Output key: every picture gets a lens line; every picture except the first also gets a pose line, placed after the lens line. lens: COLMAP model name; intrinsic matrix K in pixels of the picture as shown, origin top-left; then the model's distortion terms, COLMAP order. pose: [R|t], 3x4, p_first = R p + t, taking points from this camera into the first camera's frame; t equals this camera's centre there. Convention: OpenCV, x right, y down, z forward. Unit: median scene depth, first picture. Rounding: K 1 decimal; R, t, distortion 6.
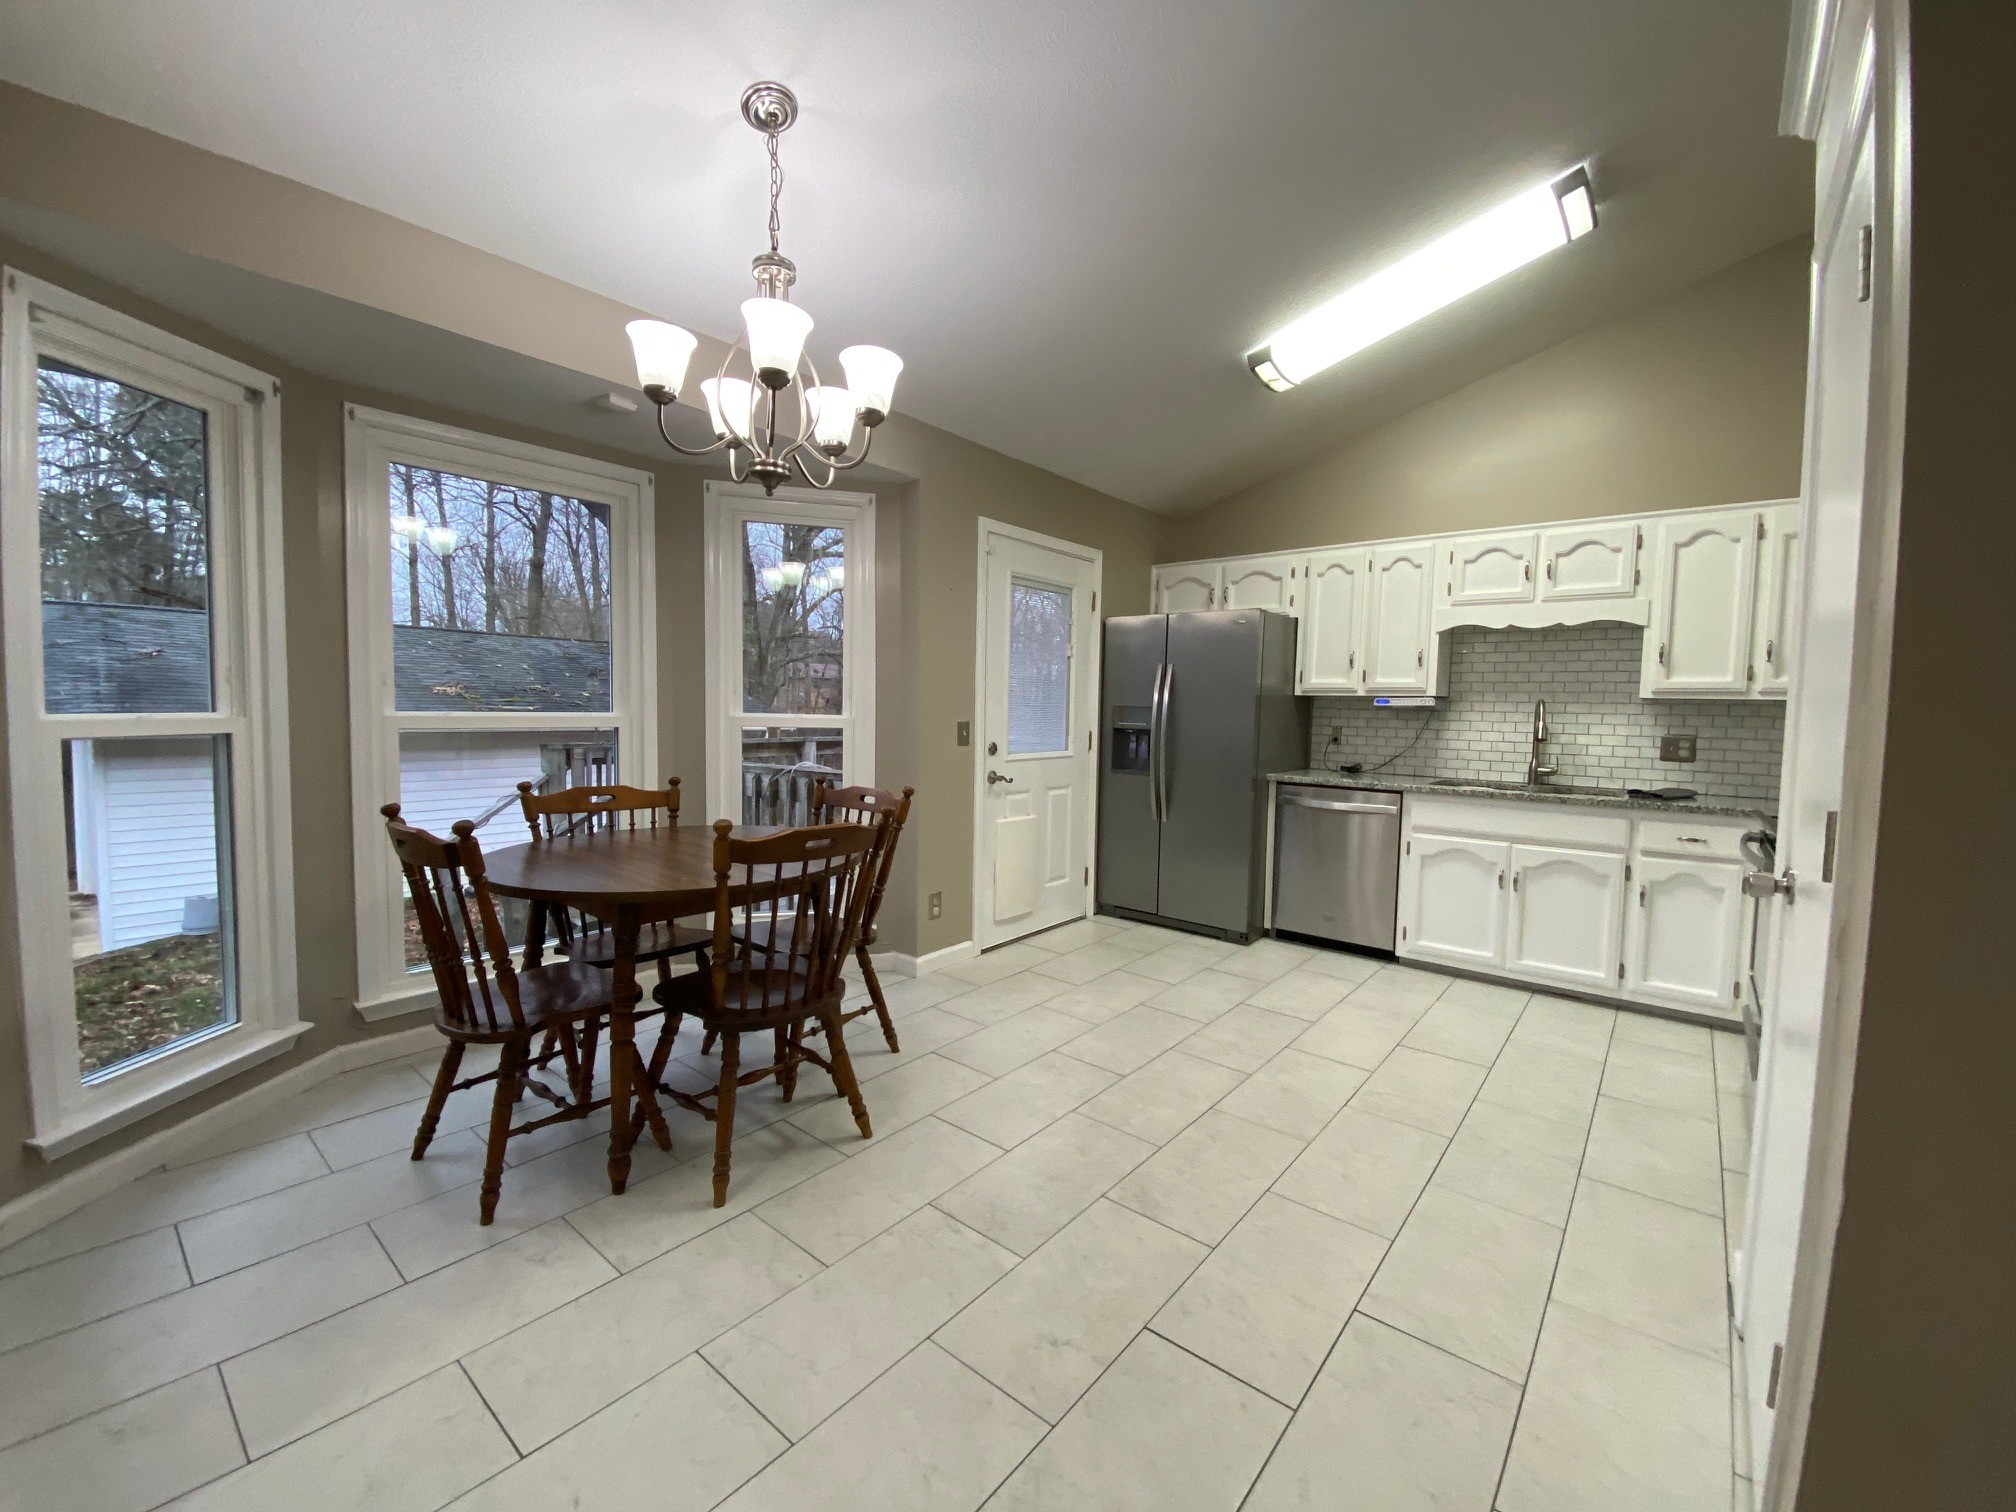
lens RADIAL K [[819.5, 0, 1008.0], [0, 819.5, 756.0], [0, 0, 1]] dist [0.025200, -0.021239]
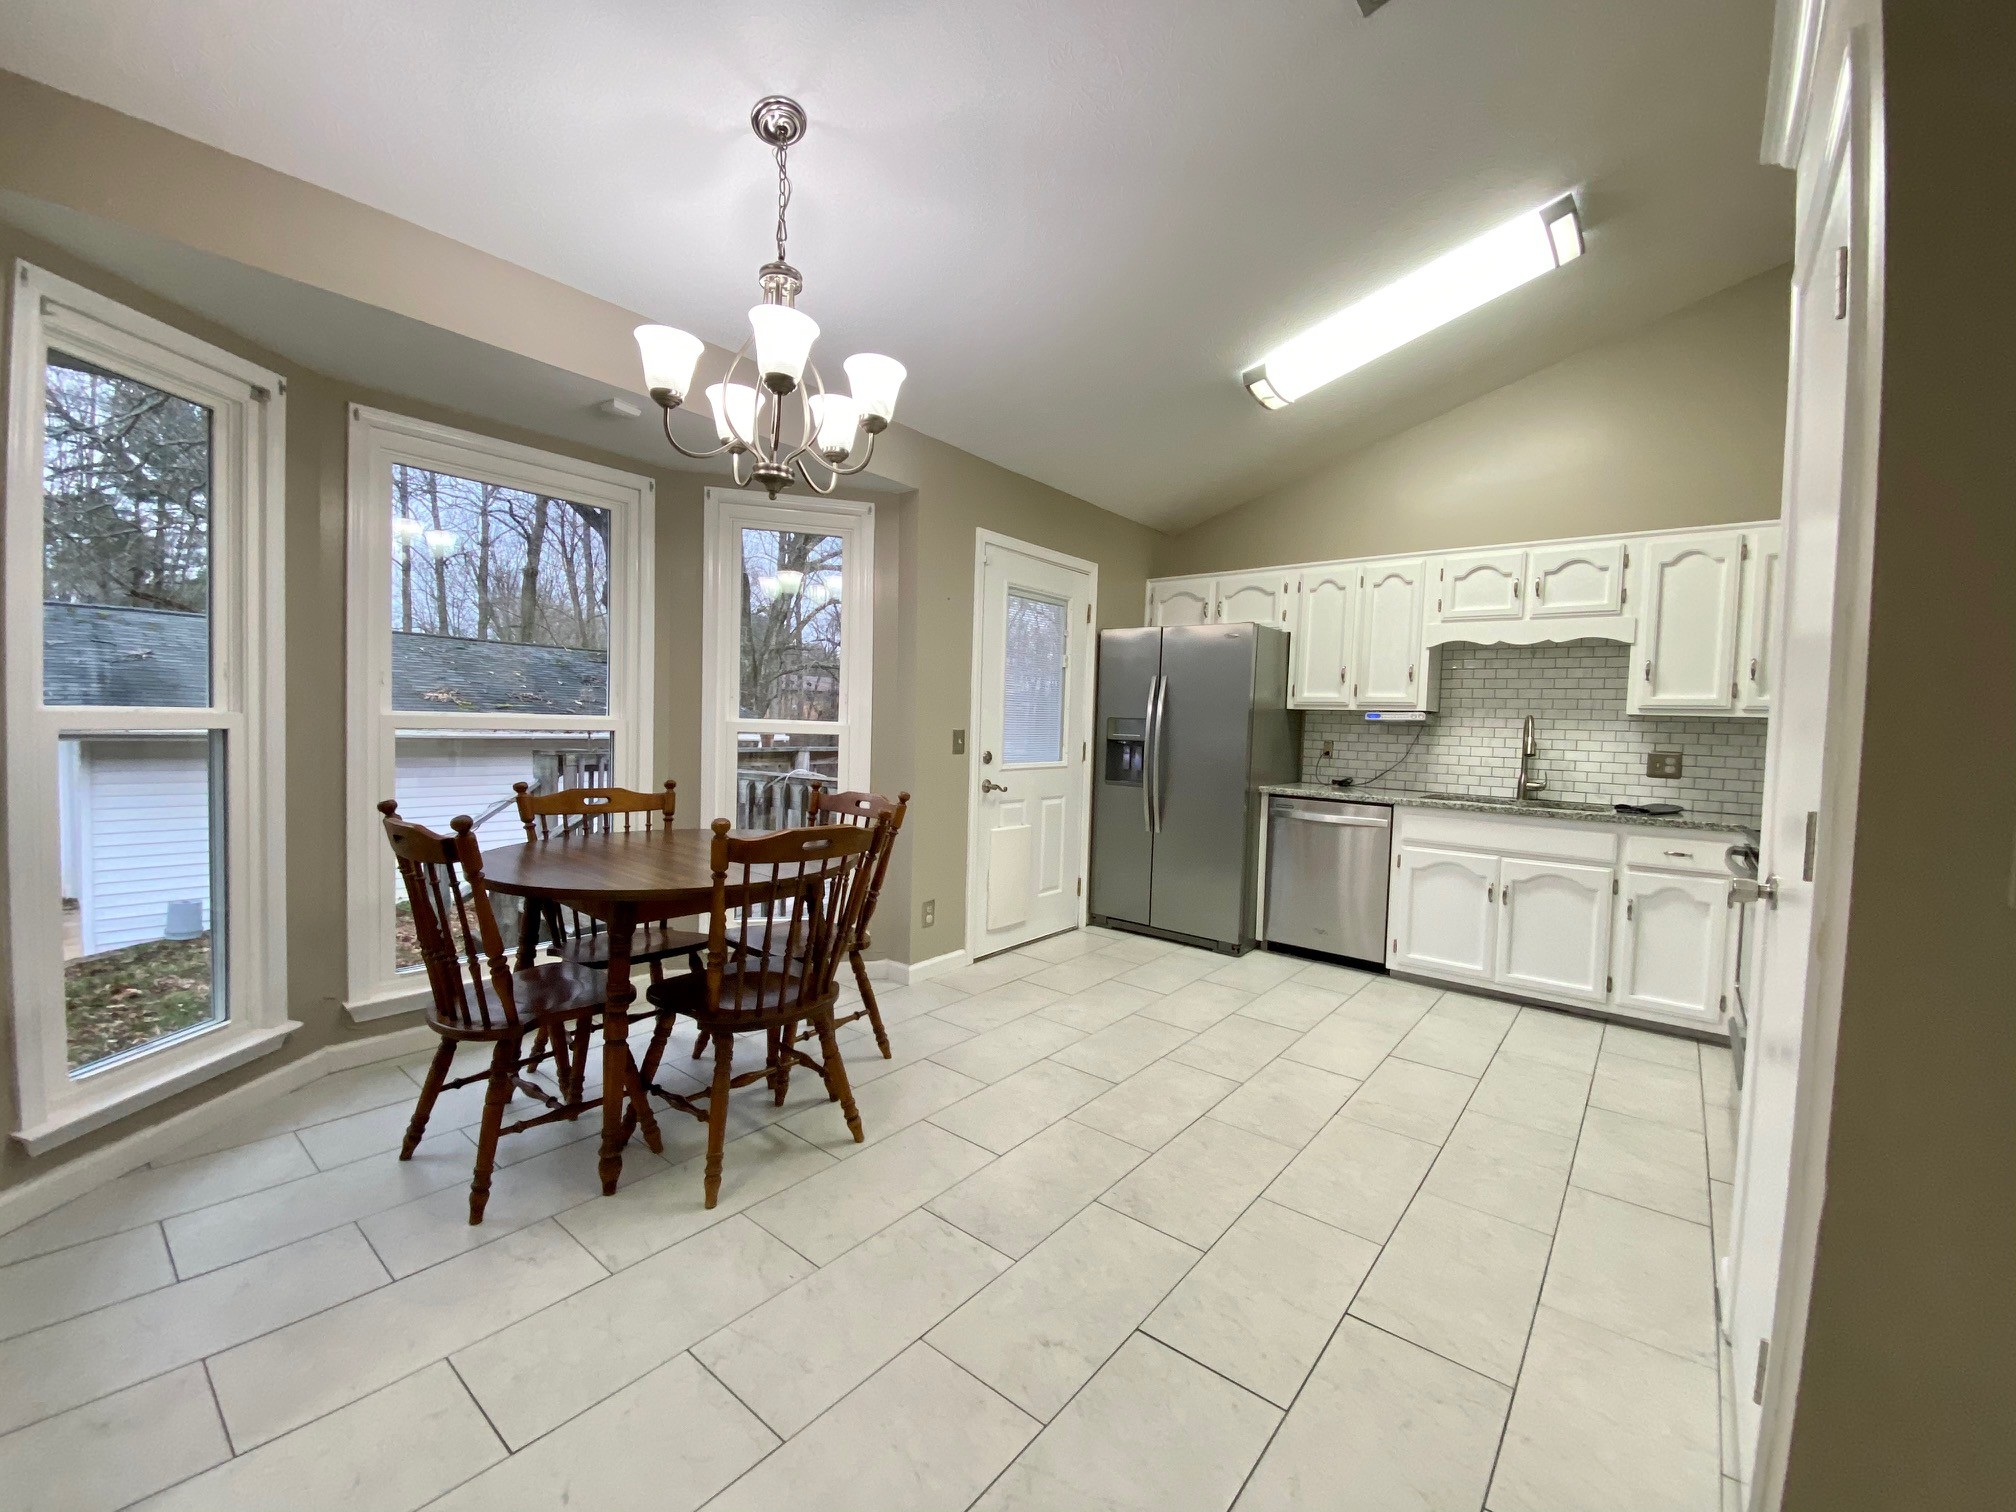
lens RADIAL K [[819.5, 0, 1008.0], [0, 819.5, 756.0], [0, 0, 1]] dist [0.025200, -0.021239]
pose [[0.999886, 0.011505, 0.009768, -0.003474], [-0.011324, 0.999767, -0.018385, 0.007729], [-0.009977, 0.018273, 0.999783, -0.004898]]
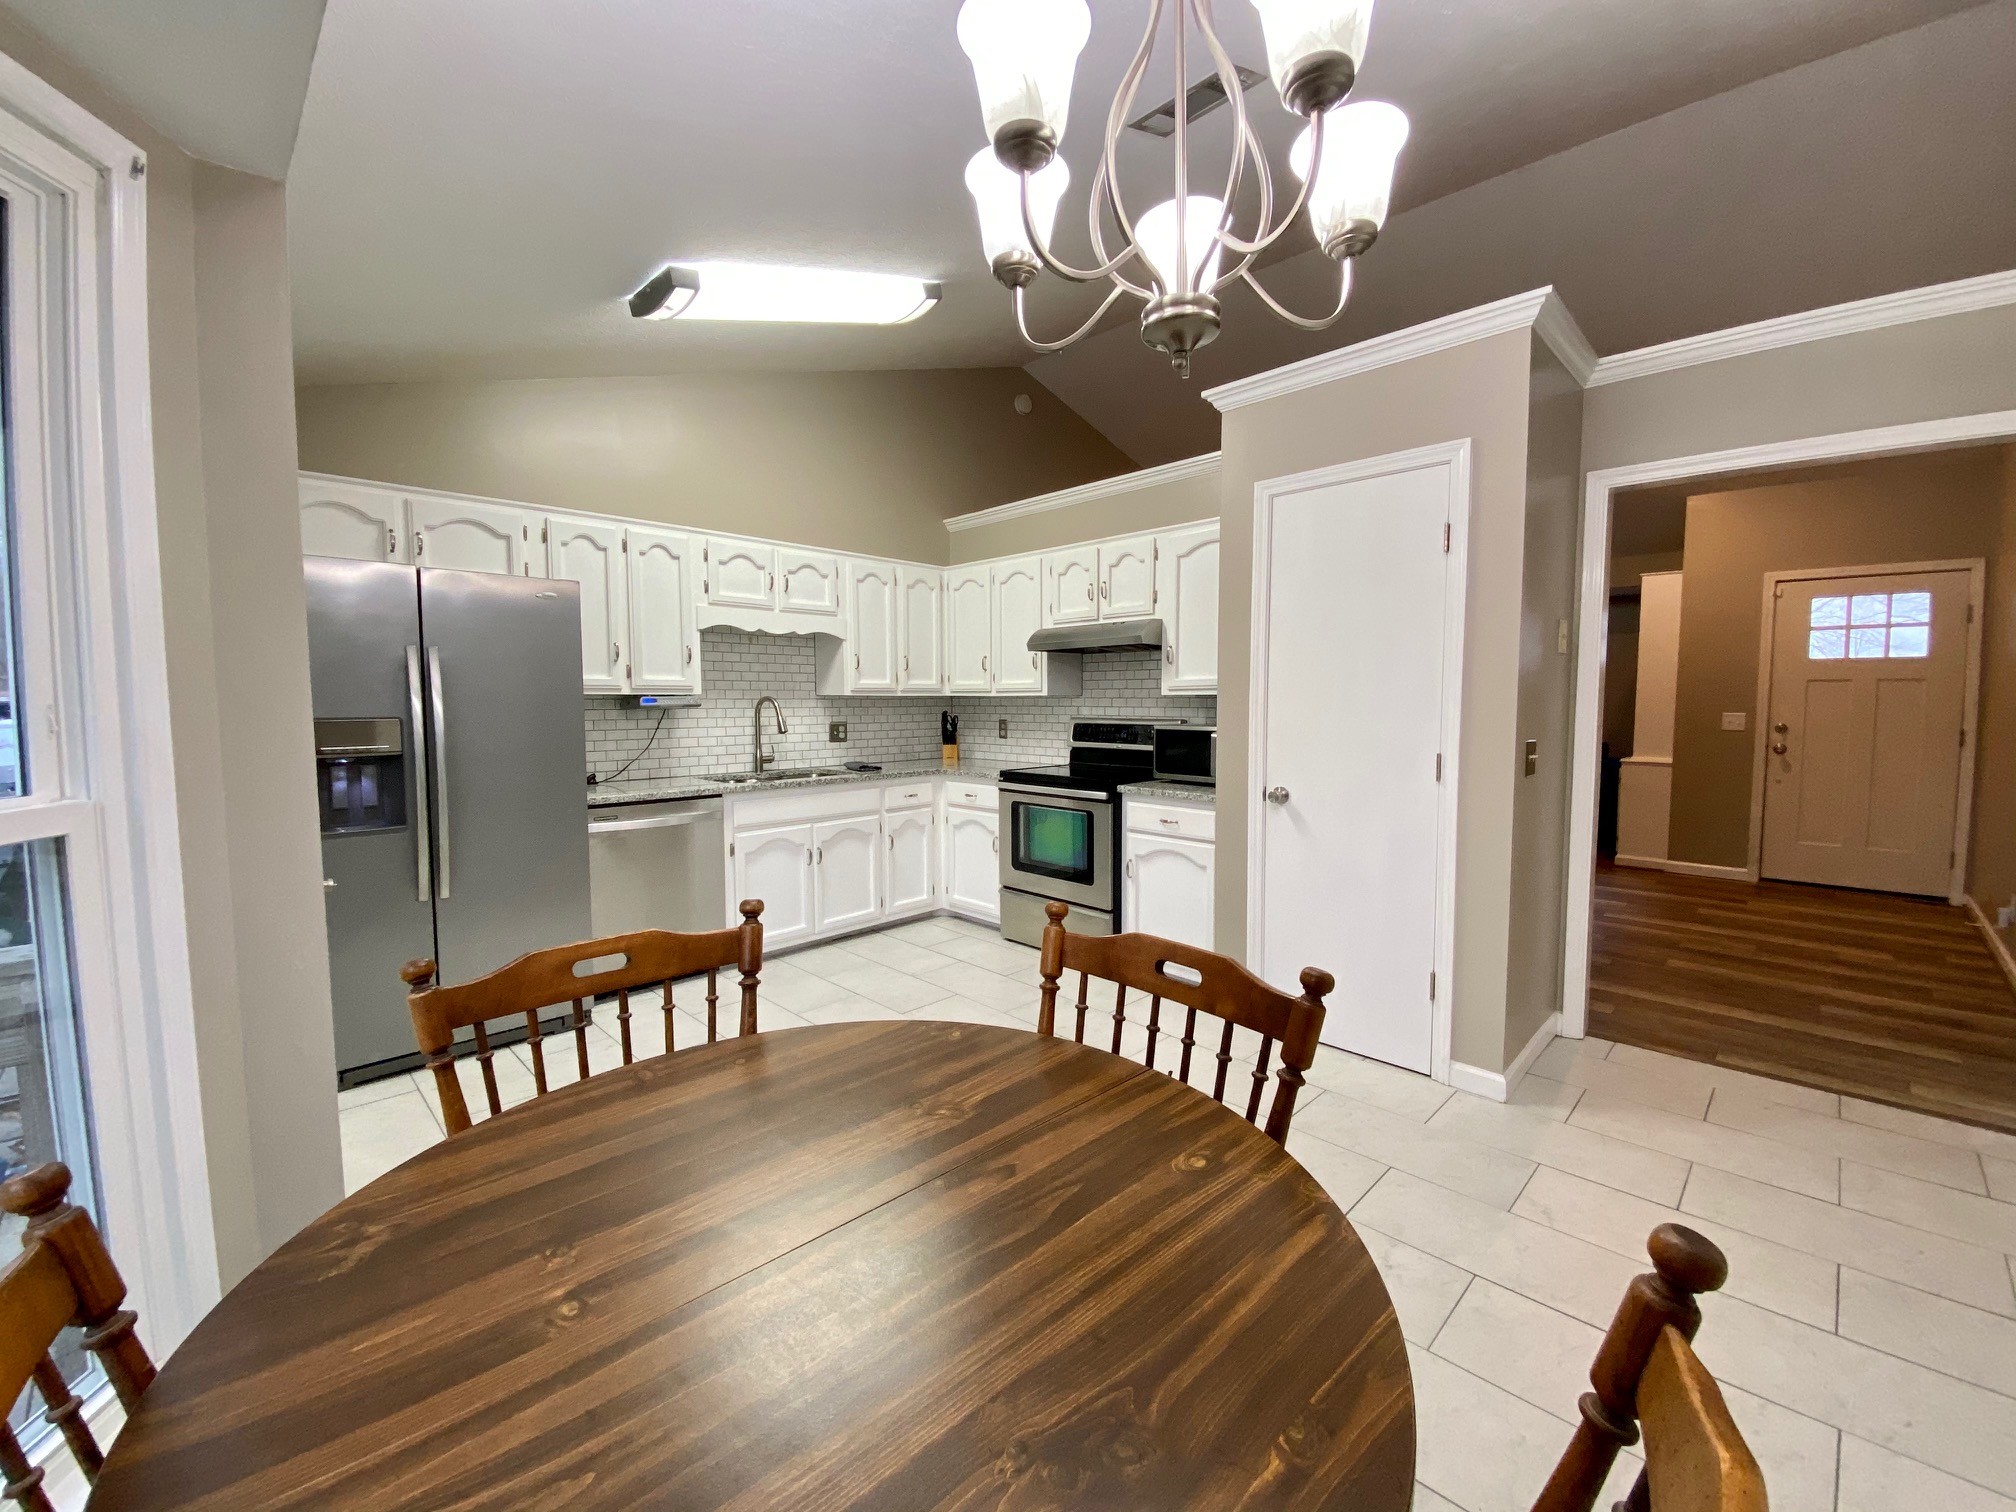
lens RADIAL K [[825.3, 0, 1009.6], [0, 825.3, 754.5], [0, 0, 1]] dist [0.103411, -0.060541]
pose [[0.099513, -0.091320, 0.990837, -0.485826], [0.066460, 0.994166, 0.084952, -0.067994], [-0.992814, 0.057397, 0.105001, 0.583863]]
